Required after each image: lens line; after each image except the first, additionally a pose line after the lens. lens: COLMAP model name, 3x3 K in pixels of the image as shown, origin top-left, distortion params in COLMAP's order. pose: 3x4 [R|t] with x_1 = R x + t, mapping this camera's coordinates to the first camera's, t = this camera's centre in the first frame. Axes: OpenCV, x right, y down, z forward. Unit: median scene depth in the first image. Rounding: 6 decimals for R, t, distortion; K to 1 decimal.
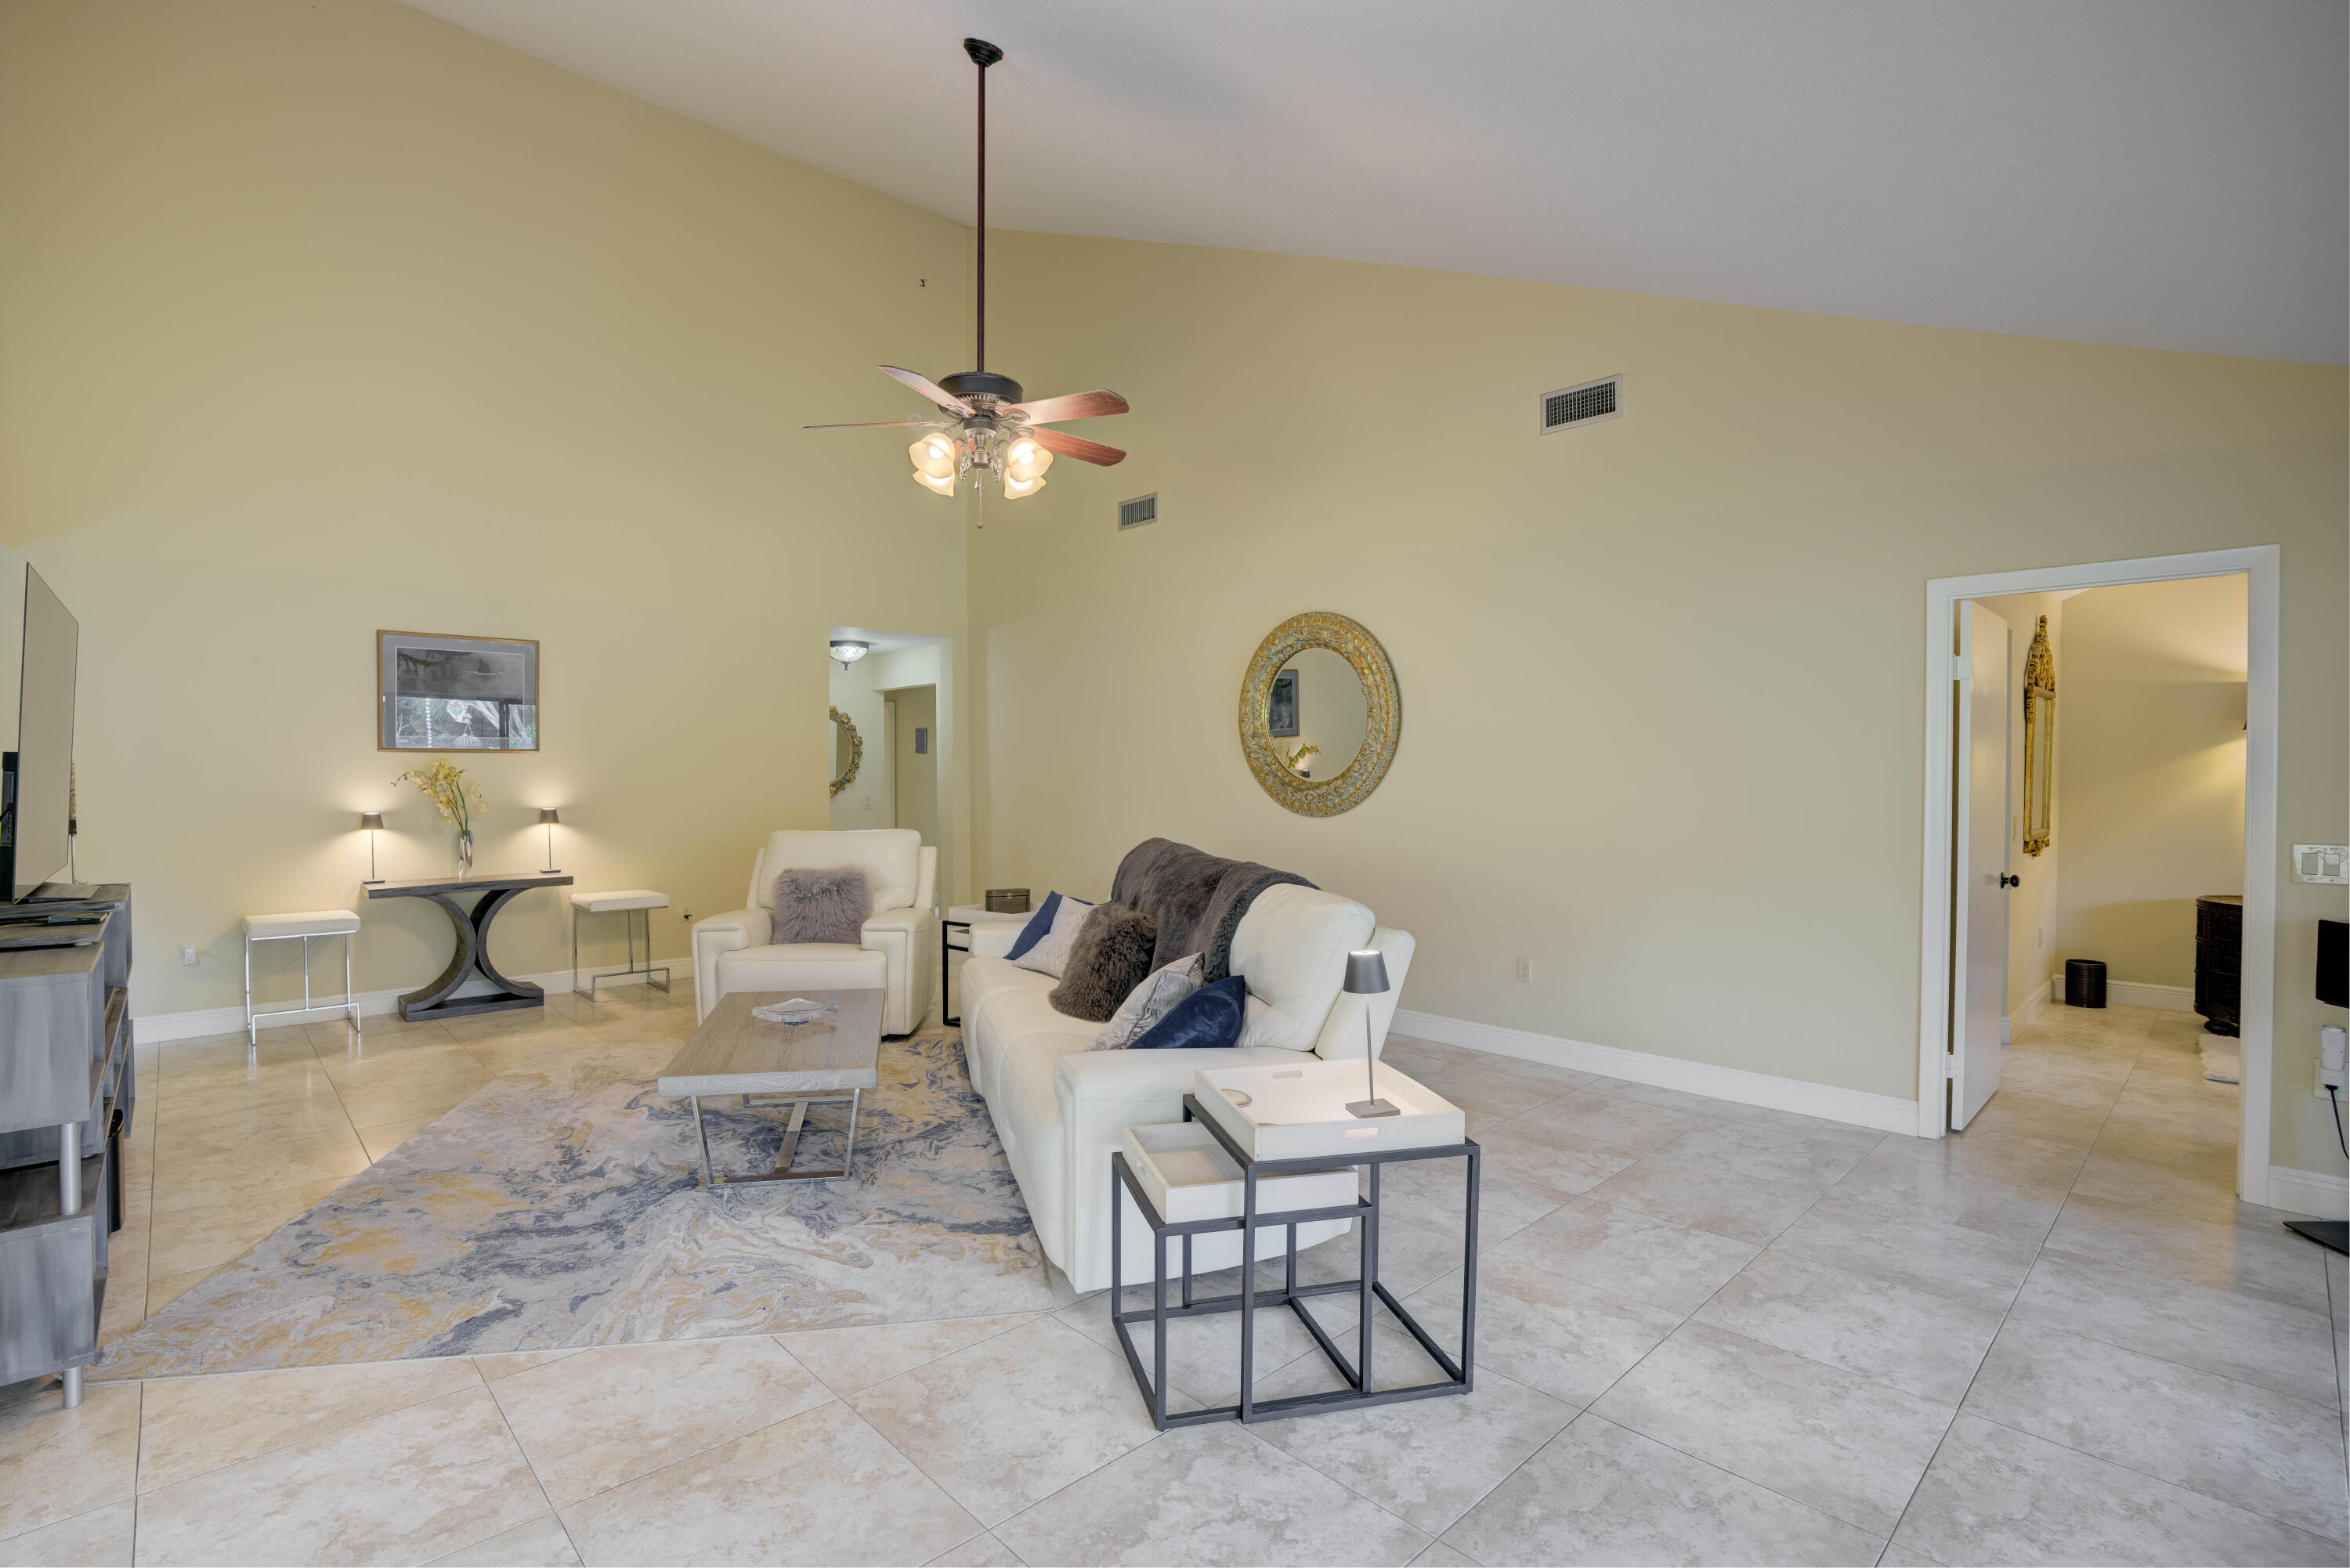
lens RADIAL K [[1100.1, 0, 1169.4], [0, 1100.1, 799.3], [0, 0, 1]] dist [-0.072933, 0.028415]
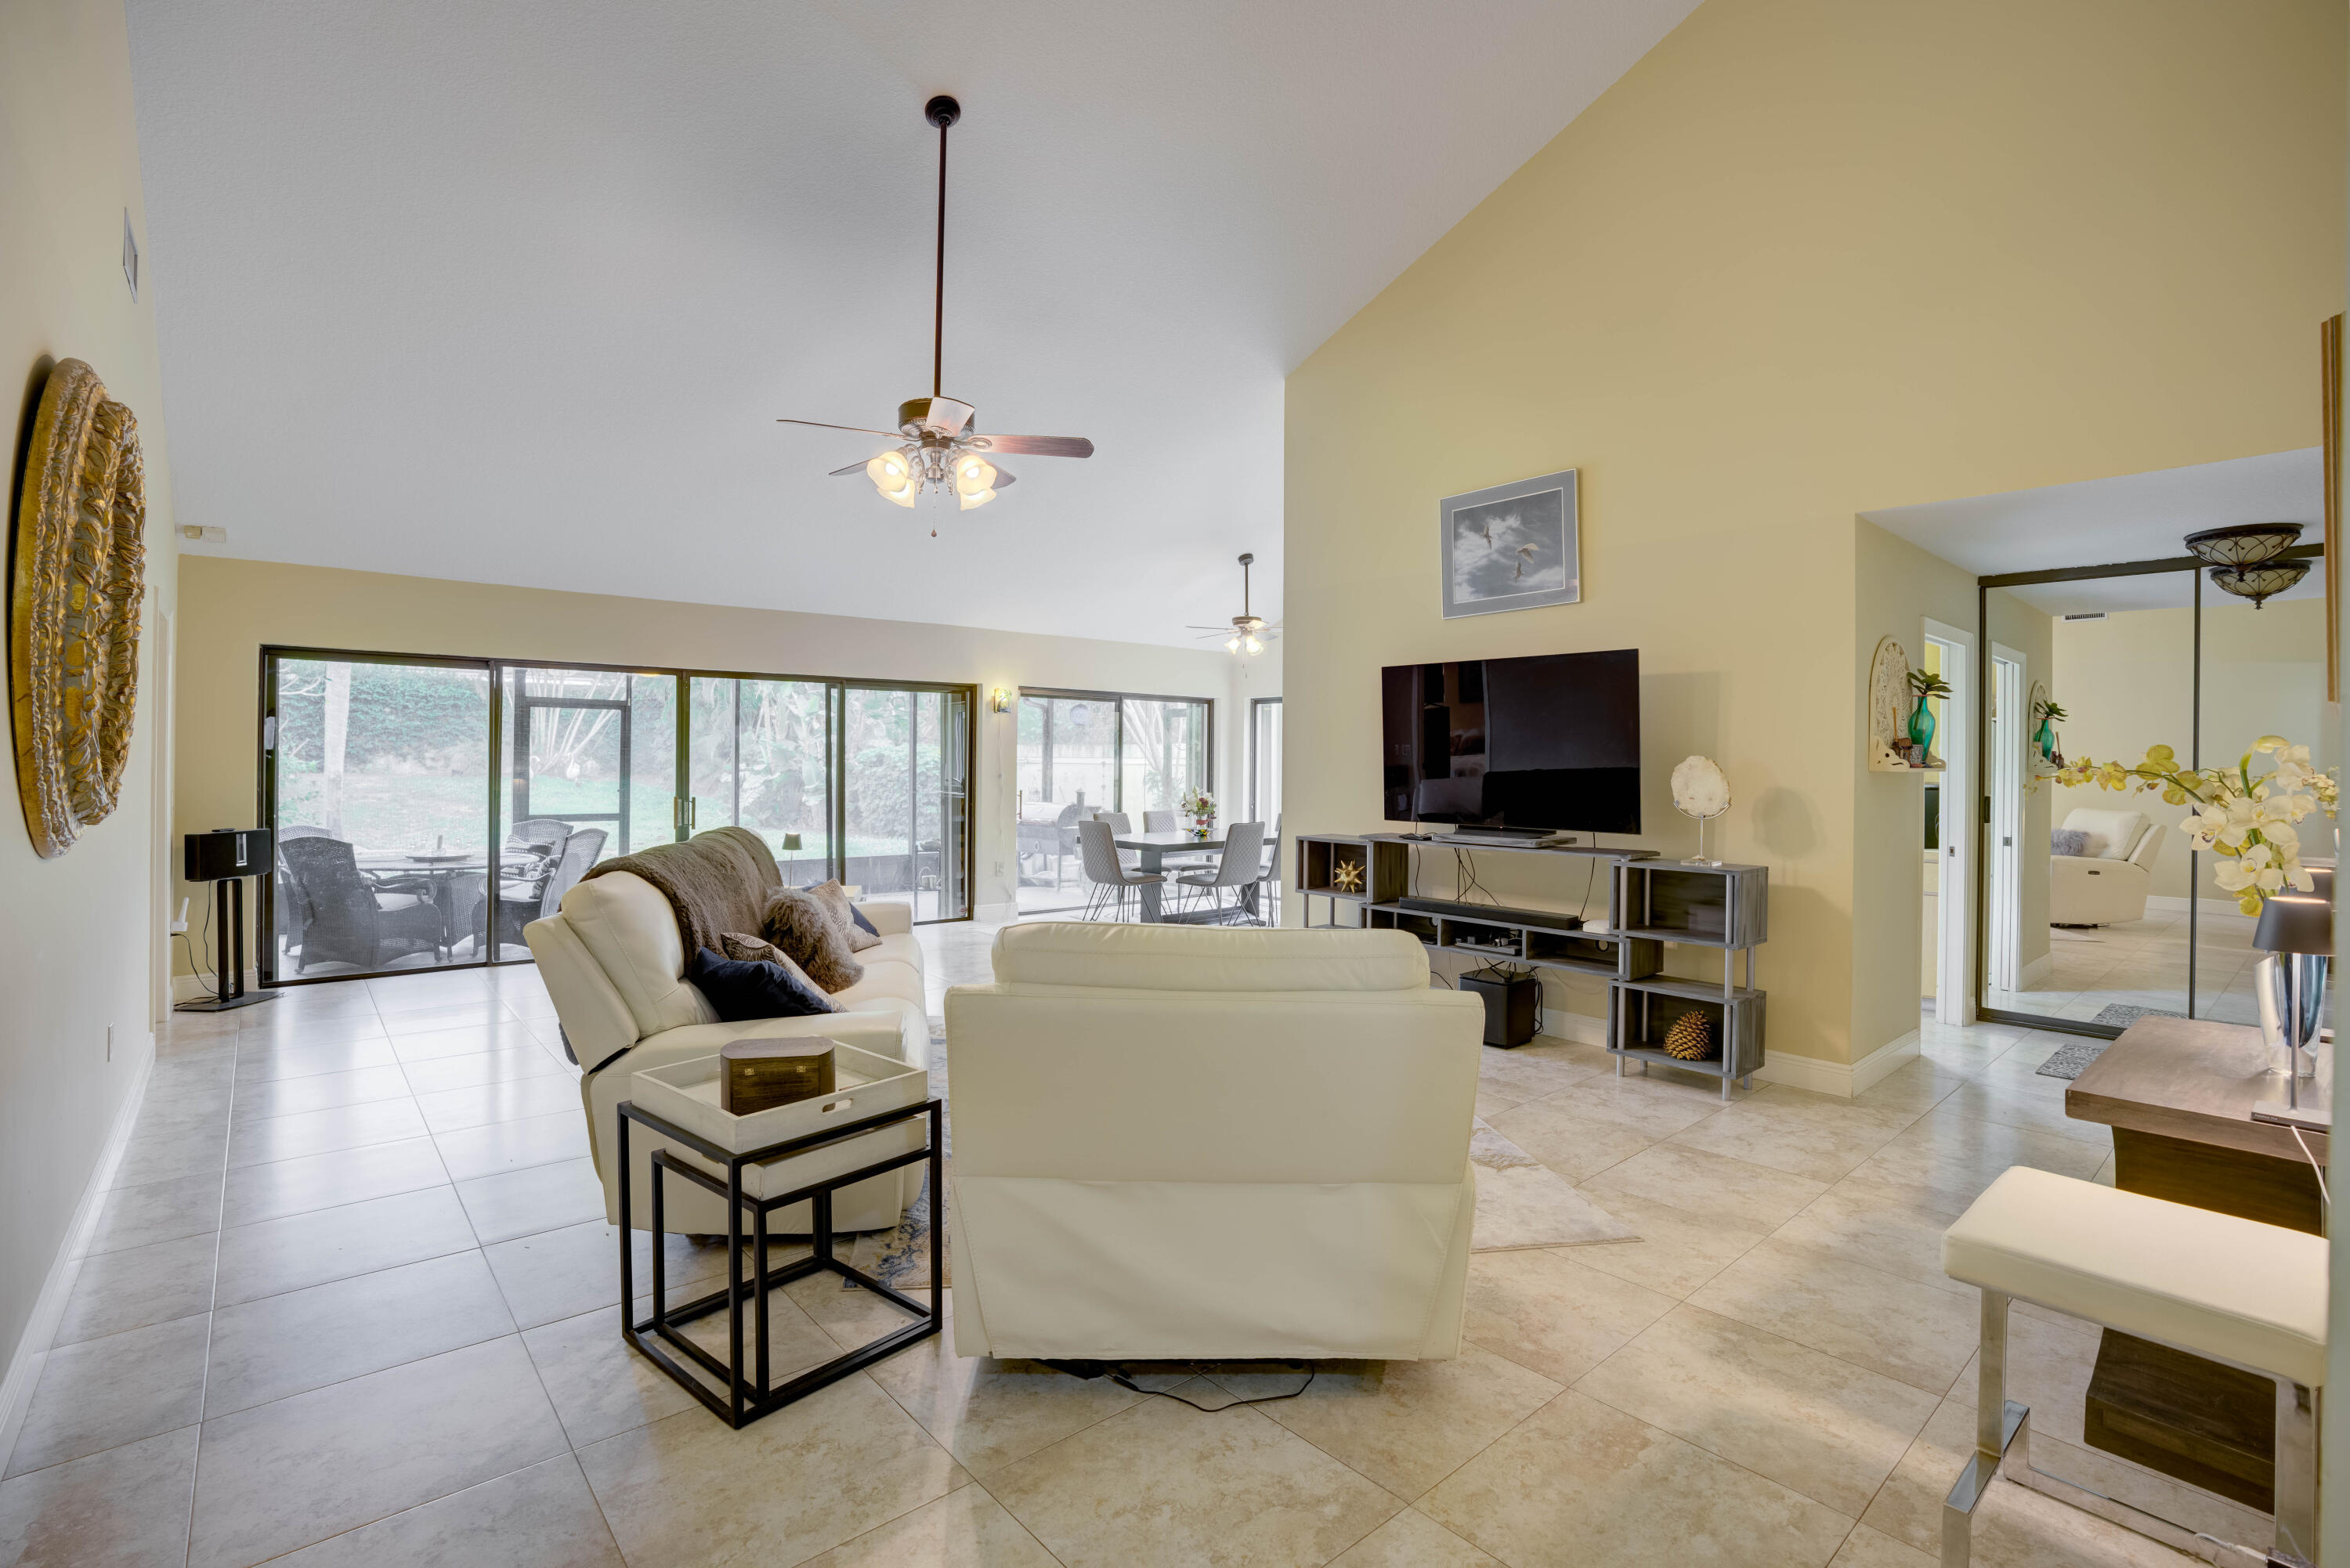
lens RADIAL K [[1087.4, 0, 1175.6], [0, 1087.4, 761.6], [0, 0, 1]] dist [-0.084266, 0.034485]
pose [[-0.999055, -0.011398, 0.041945, -0.321172], [-0.010309, 0.999606, 0.026088, -0.034967], [-0.042225, 0.025631, -0.998779, 1.426347]]
